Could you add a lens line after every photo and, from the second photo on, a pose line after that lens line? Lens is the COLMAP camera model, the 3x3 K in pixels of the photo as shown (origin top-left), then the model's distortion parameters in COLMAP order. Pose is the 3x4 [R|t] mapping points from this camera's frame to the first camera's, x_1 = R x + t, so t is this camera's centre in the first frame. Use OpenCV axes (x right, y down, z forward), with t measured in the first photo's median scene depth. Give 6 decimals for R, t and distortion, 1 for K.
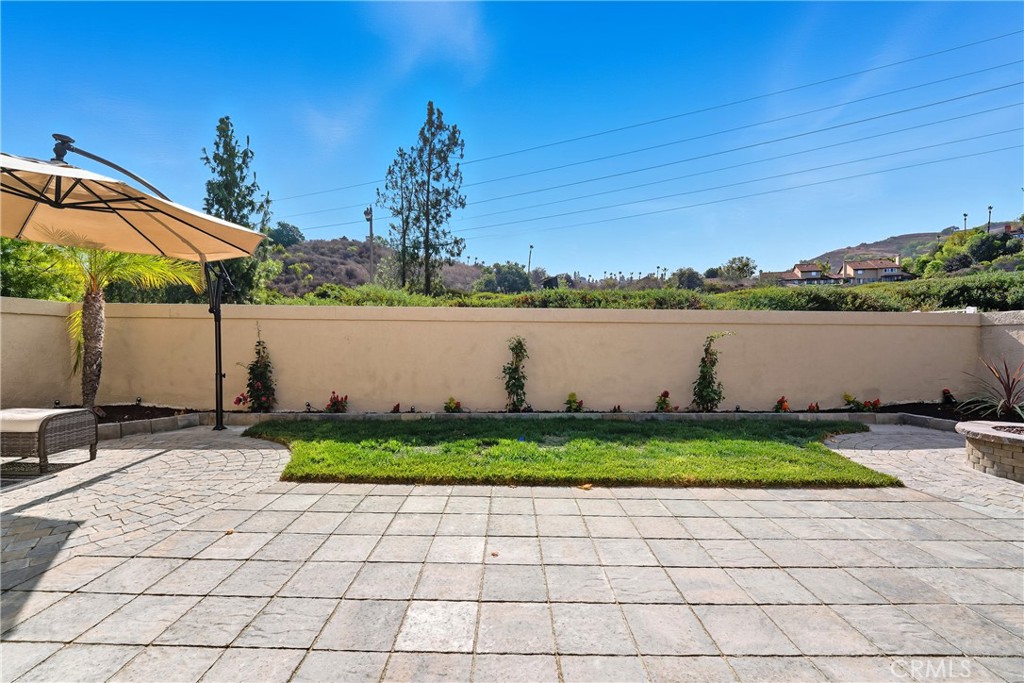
lens RADIAL K [[420.4, 0, 510.2], [0, 420.4, 339.0], [0, 0, 1]] dist [-0.011719, -0.001167]
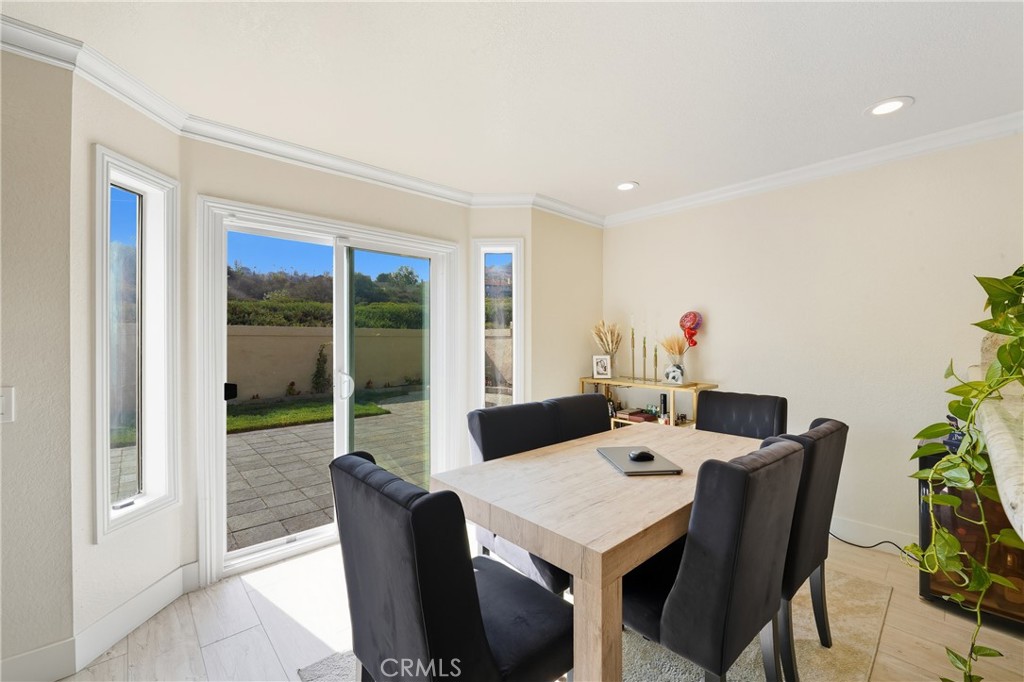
lens RADIAL K [[420.4, 0, 513.2], [0, 420.4, 345.2], [0, 0, 1]] dist [-0.011719, -0.001167]
pose [[0.743605, -0.017628, 0.668387, -0.041348], [0.004543, 0.999763, 0.021313, -0.034046], [-0.668604, -0.012812, 0.743508, -0.630409]]
